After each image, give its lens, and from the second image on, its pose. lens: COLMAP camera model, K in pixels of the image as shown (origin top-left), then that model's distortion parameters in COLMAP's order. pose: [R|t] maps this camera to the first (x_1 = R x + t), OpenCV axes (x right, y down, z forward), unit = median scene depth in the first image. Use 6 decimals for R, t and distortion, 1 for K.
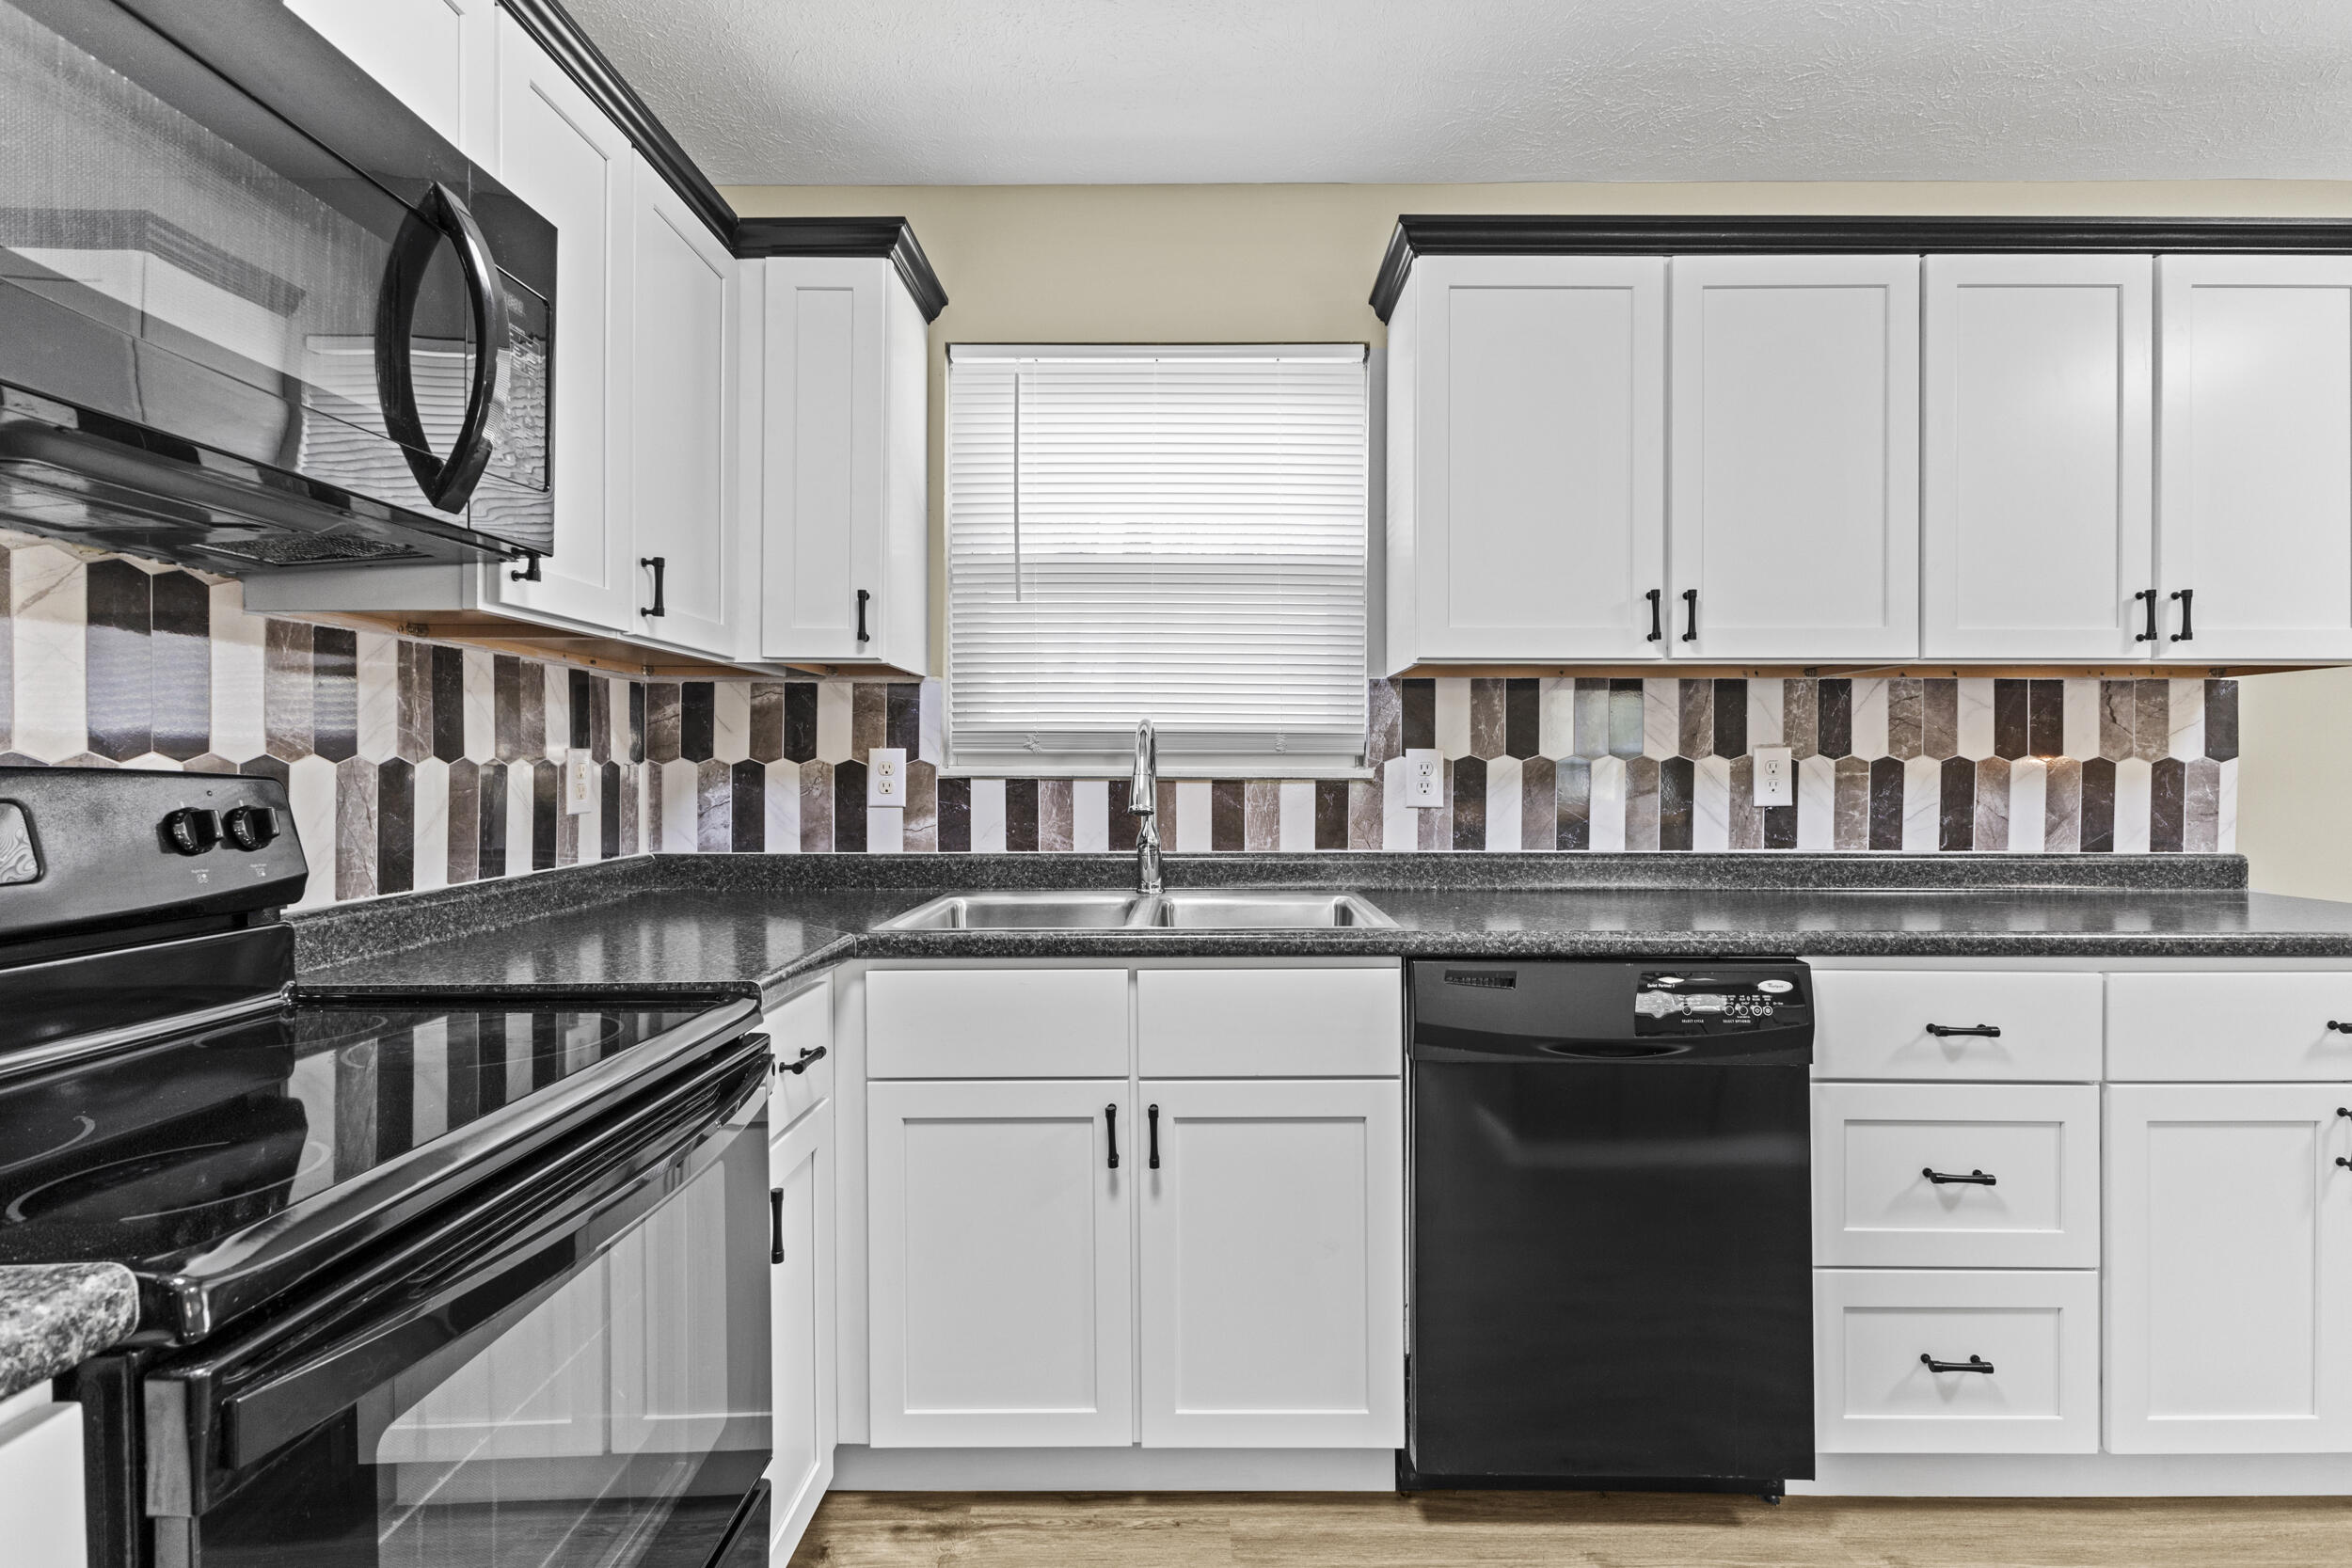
lens RADIAL K [[1105.3, 0, 1185.4], [0, 1105.3, 771.2], [0, 0, 1]] dist [0.002646, 0.000405]
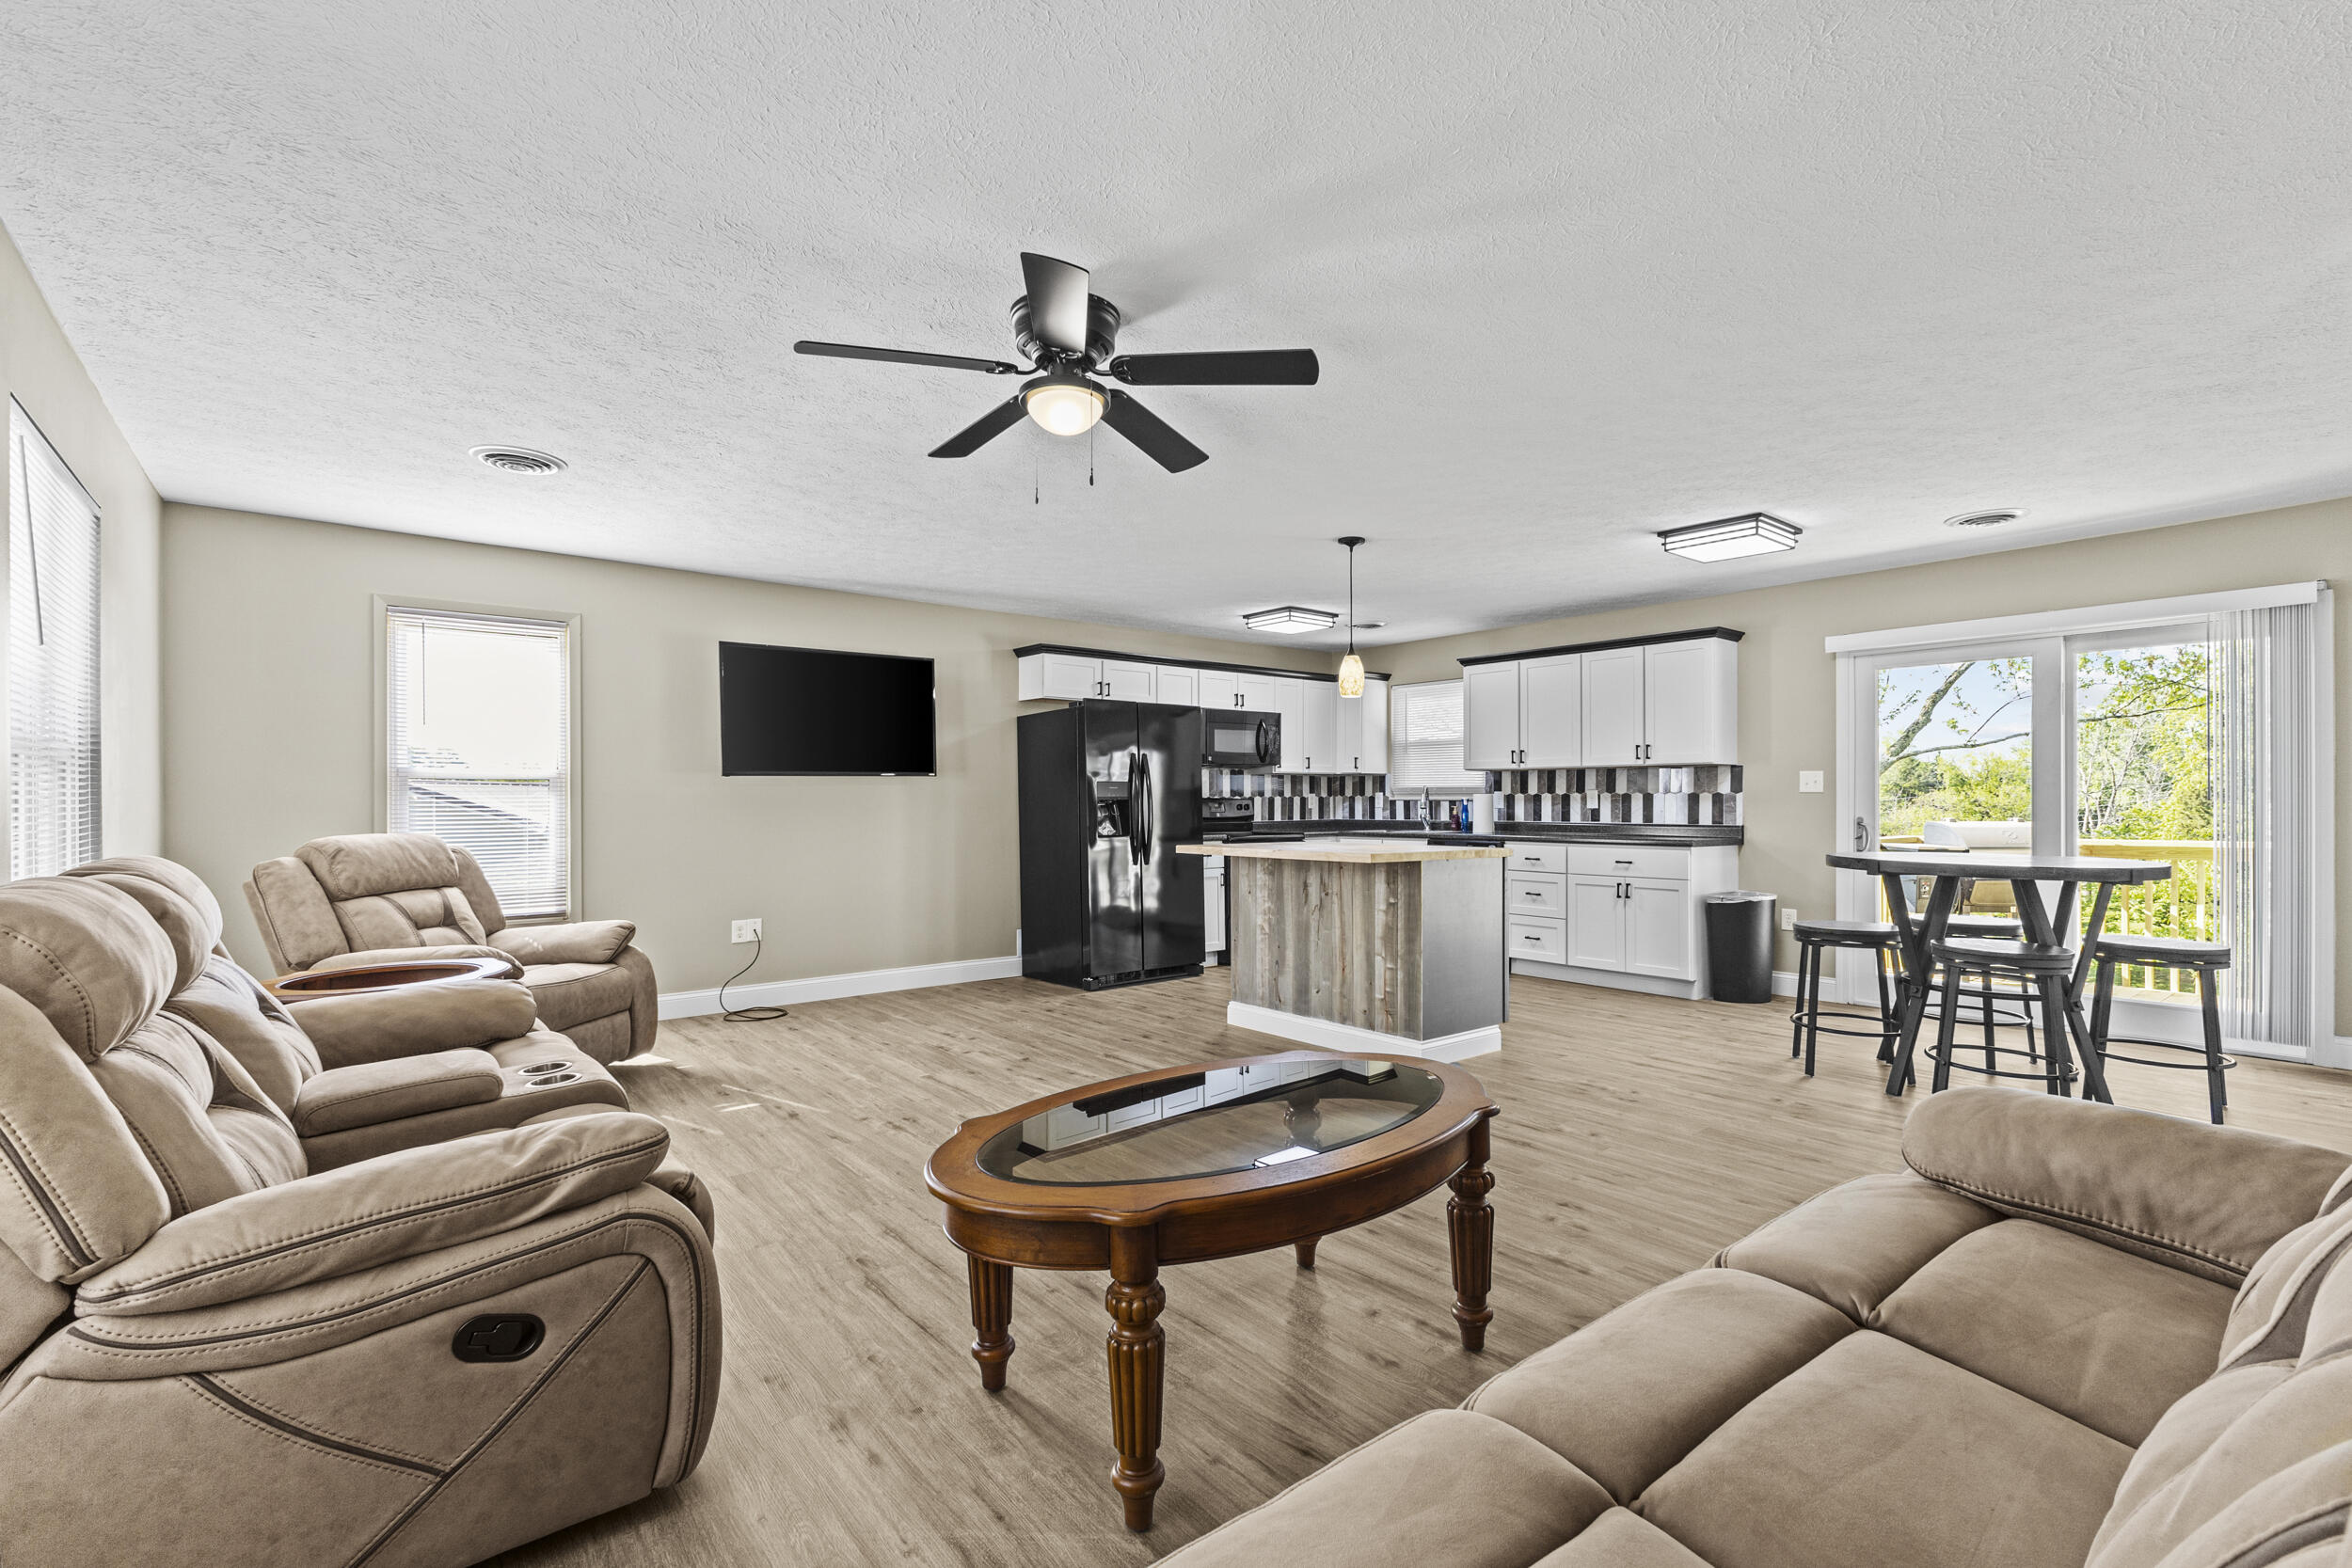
lens RADIAL K [[1045.4, 0, 1190.8], [0, 1045.4, 797.2], [0, 0, 1]] dist [0.011387, -0.000252]
pose [[0.638227, -0.003834, -0.769839, 2.135530], [0.004884, 0.999988, -0.000931, -0.003967], [0.769833, -0.003165, 0.638238, -1.851765]]
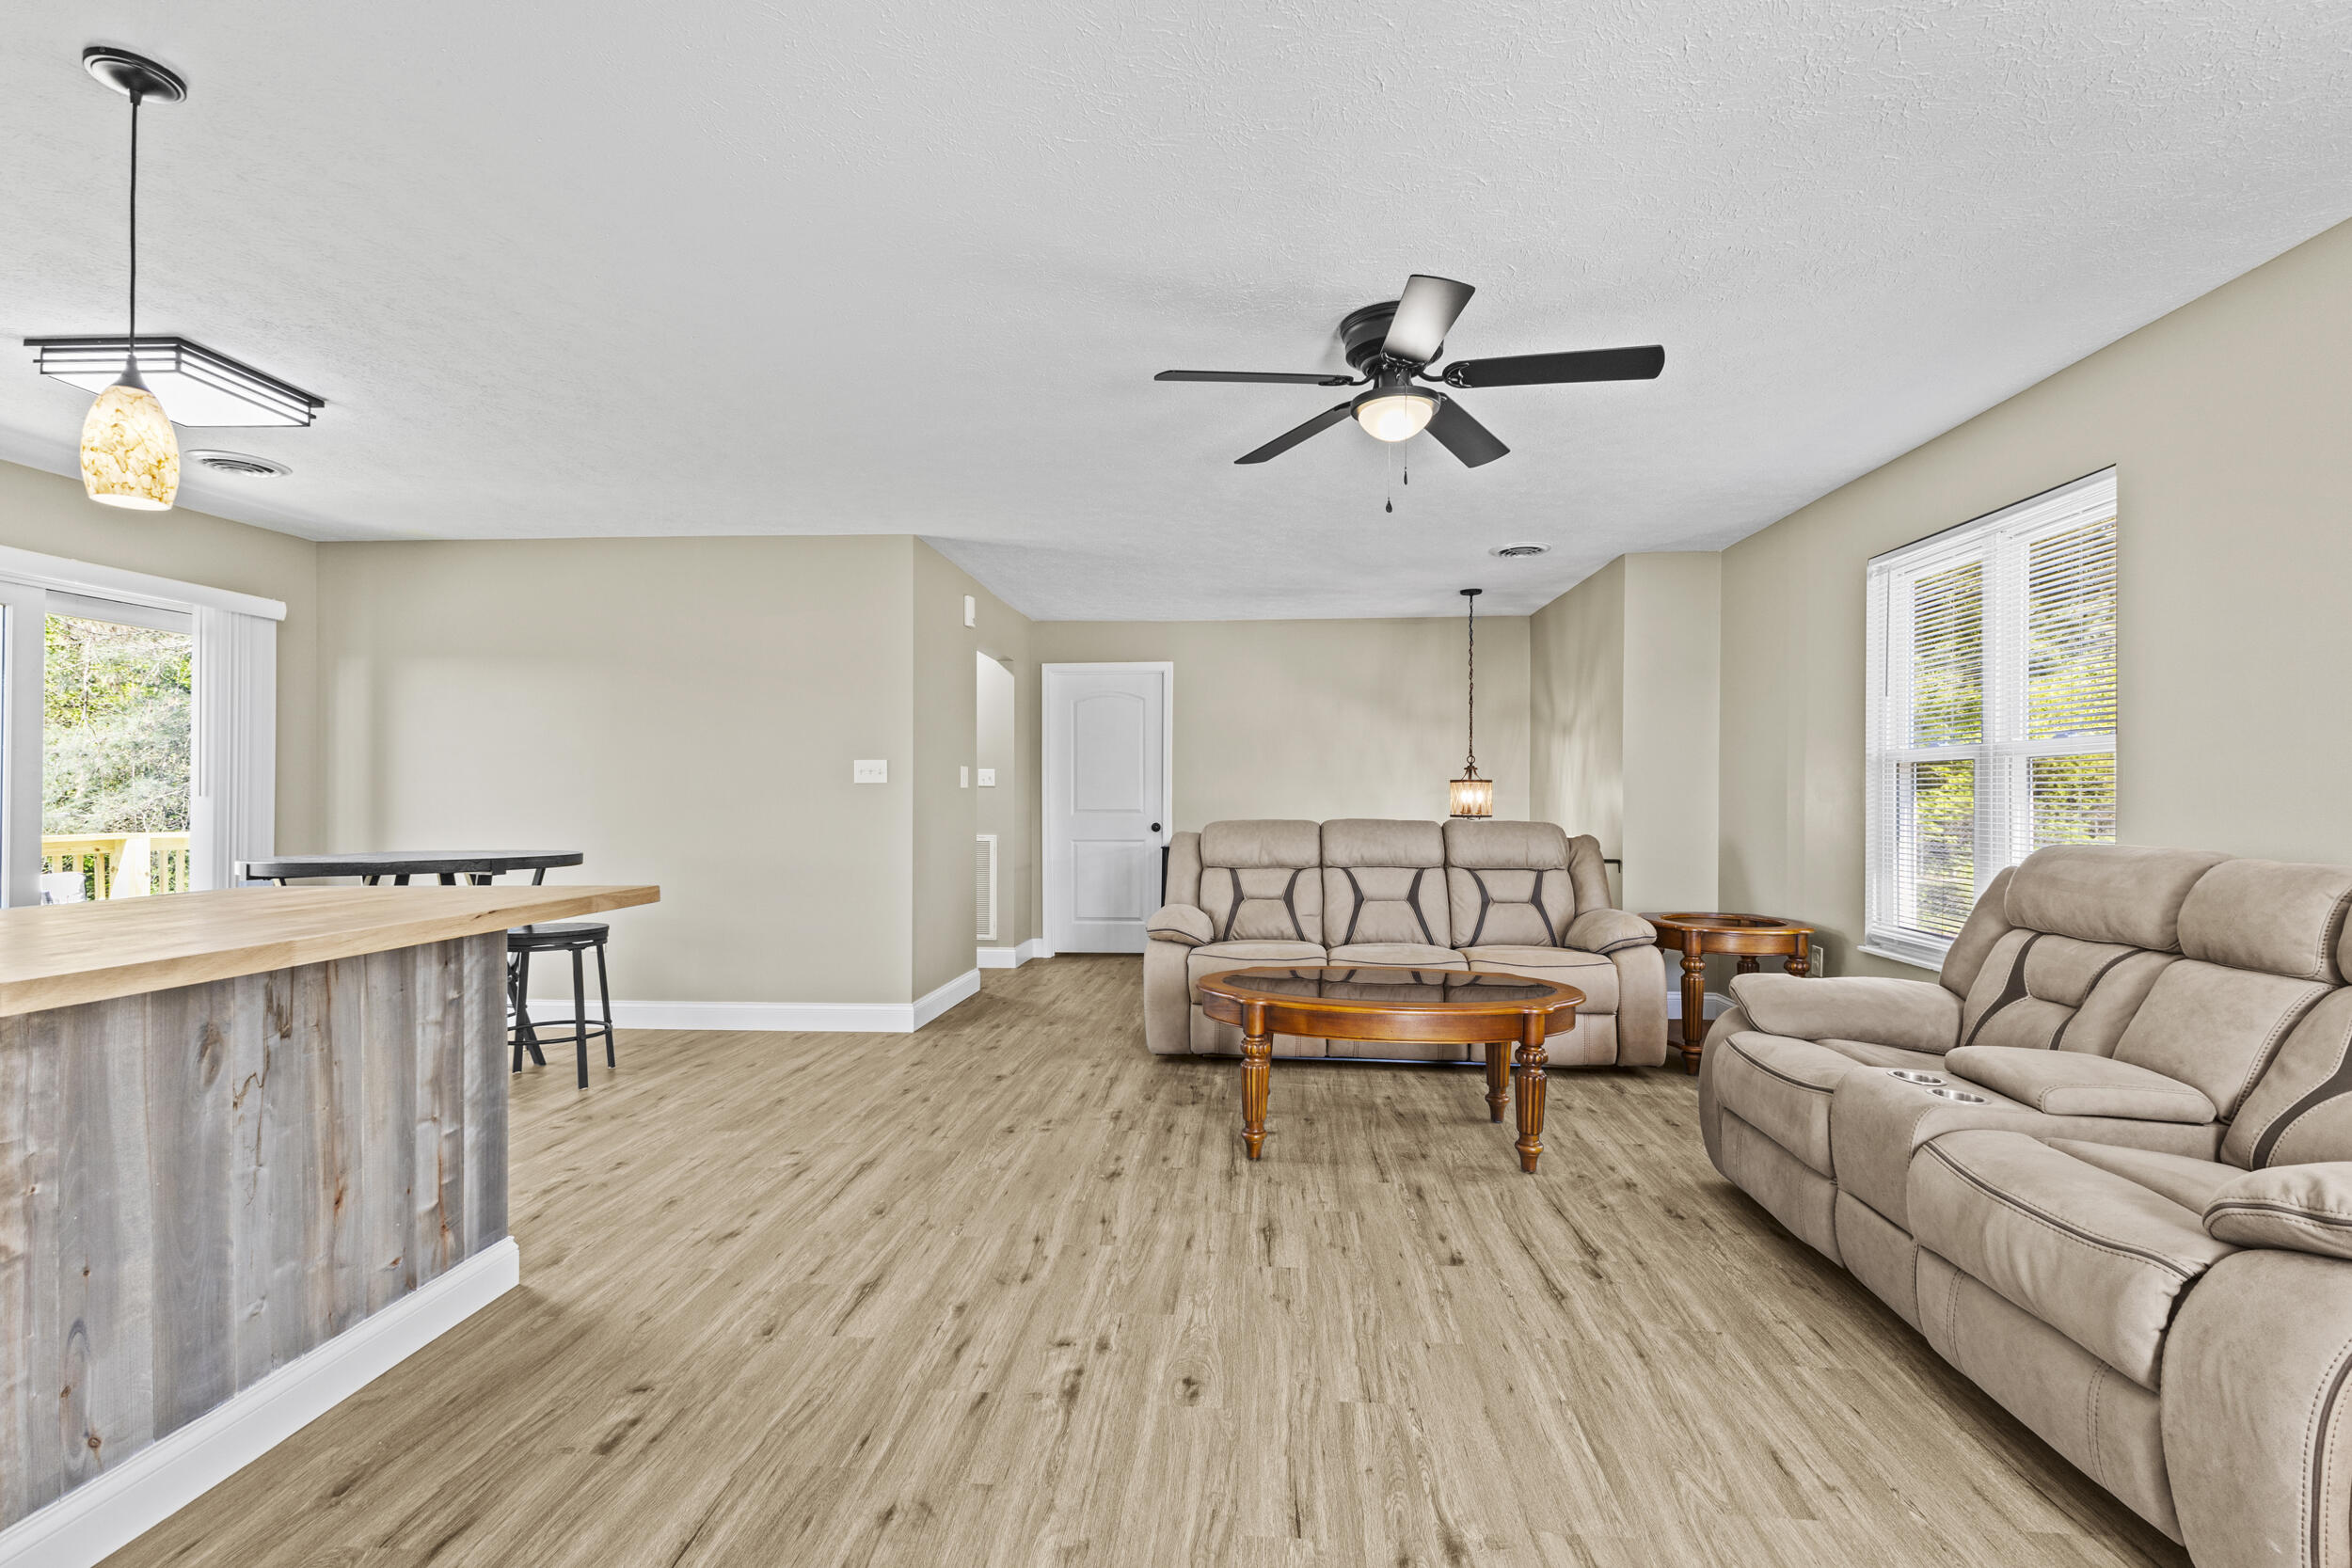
lens RADIAL K [[1045.4, 0, 1190.8], [0, 1045.4, 797.2], [0, 0, 1]] dist [0.011387, -0.000252]
pose [[0.062213, 0.003389, 0.998057, -0.077162], [-0.006788, 0.999973, -0.002973, 0.004117], [-0.998040, -0.006590, 0.062234, -1.048647]]
